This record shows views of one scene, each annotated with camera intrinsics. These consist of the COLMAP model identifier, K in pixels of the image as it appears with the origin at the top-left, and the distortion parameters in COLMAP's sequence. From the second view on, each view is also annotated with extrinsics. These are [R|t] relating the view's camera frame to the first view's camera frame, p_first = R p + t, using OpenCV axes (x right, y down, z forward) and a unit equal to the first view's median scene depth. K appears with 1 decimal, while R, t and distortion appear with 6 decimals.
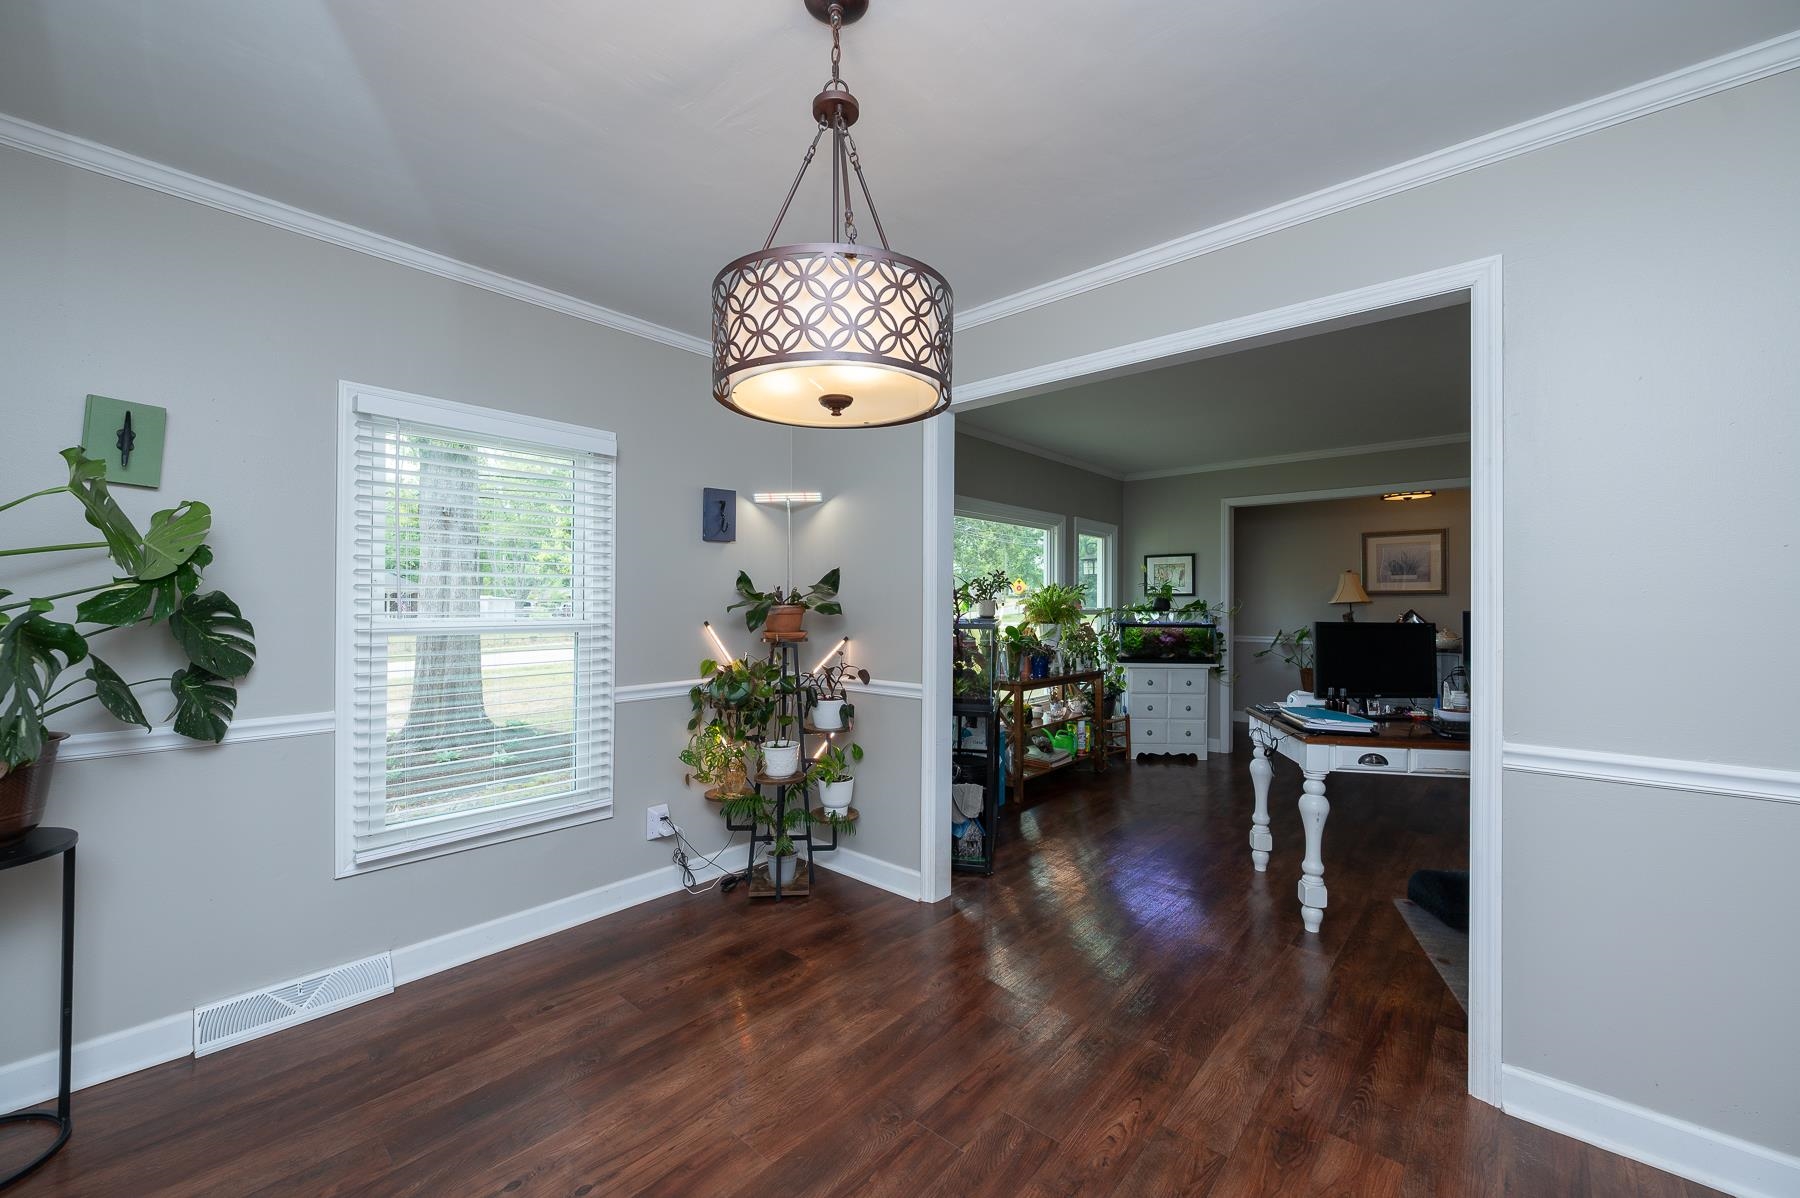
lens RADIAL K [[729.1, 0, 884.4], [0, 729.1, 592.2], [0, 0, 1]] dist [-0.001023, -0.000141]
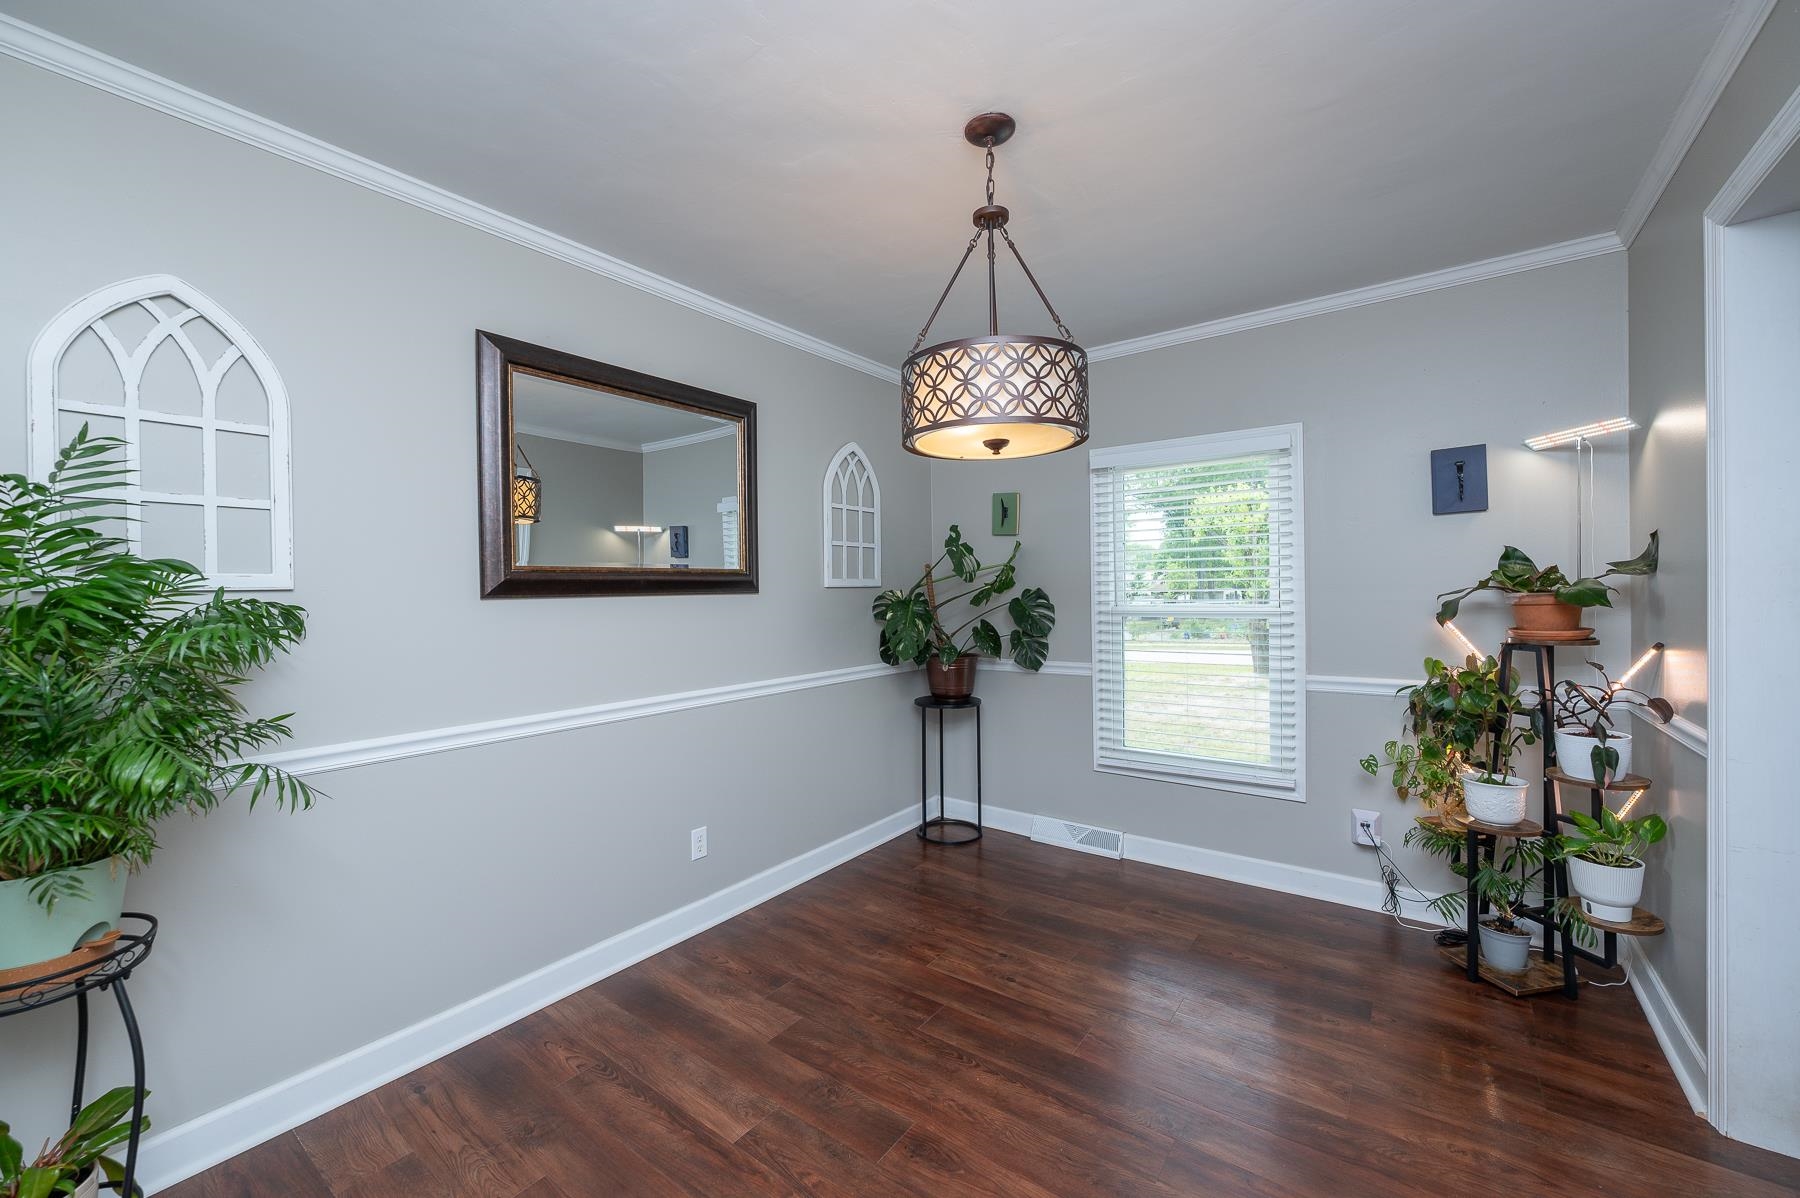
lens RADIAL K [[729.1, 0, 893.5], [0, 729.1, 592.3], [0, 0, 1]] dist [-0.001023, -0.000141]
pose [[0.061820, -0.008939, -0.998047, 0.600779], [0.023094, 0.999705, -0.007524, 0.010556], [0.997820, -0.022584, 0.062008, 0.371189]]
